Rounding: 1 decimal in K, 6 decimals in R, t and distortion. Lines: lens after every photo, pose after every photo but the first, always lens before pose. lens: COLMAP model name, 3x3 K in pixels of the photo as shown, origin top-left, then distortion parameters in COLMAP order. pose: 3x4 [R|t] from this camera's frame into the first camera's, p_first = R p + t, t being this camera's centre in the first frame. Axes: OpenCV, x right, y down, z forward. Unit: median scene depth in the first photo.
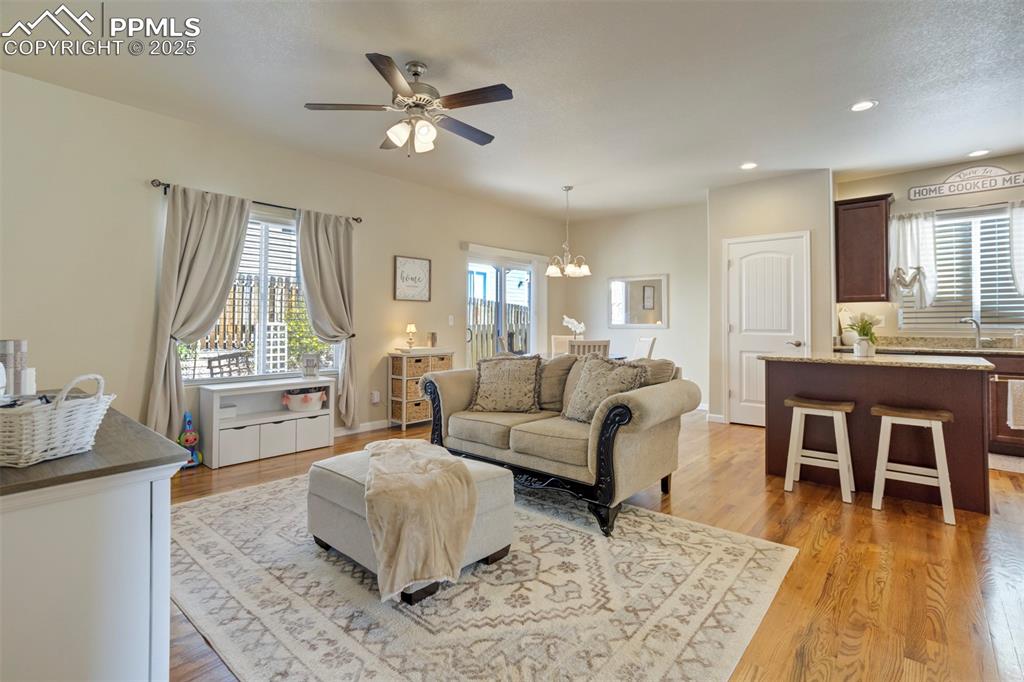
lens RADIAL K [[489.7, 0, 513.0], [0, 489.7, 317.0], [0, 0, 1]] dist [-0.037272, 0.021119]
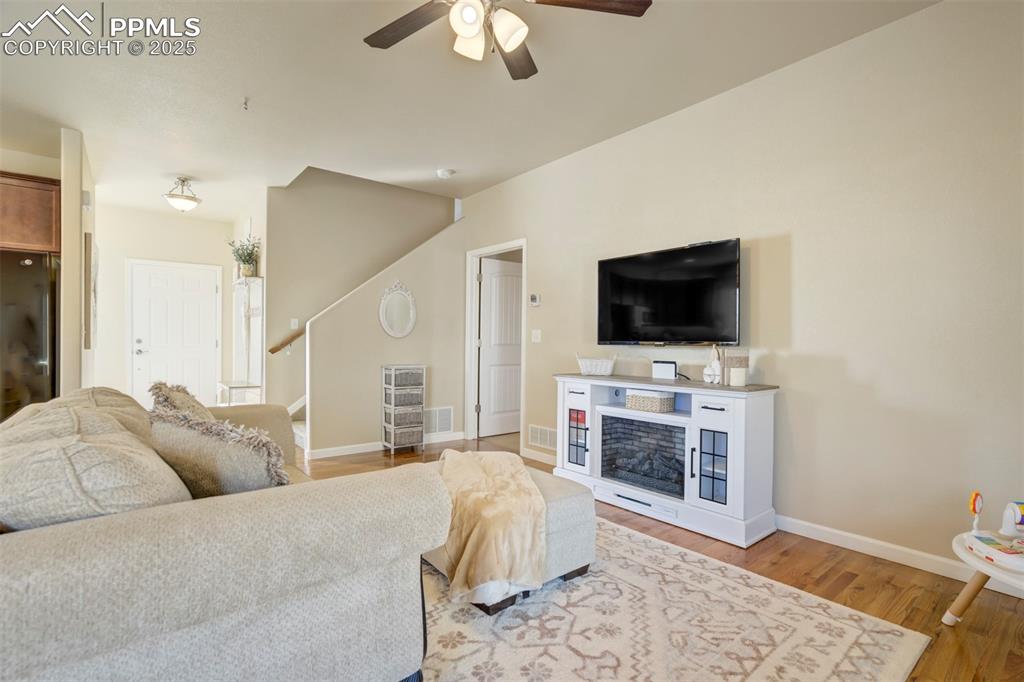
lens RADIAL K [[485.6, 0, 513.7], [0, 485.6, 348.4], [0, 0, 1]] dist [-0.038438, 0.020325]
pose [[-0.982991, -0.013118, 0.183186, -0.231869], [-0.013347, 0.999911, -0.000019, 0.021159], [-0.183170, -0.002463, -0.983078, 1.027607]]
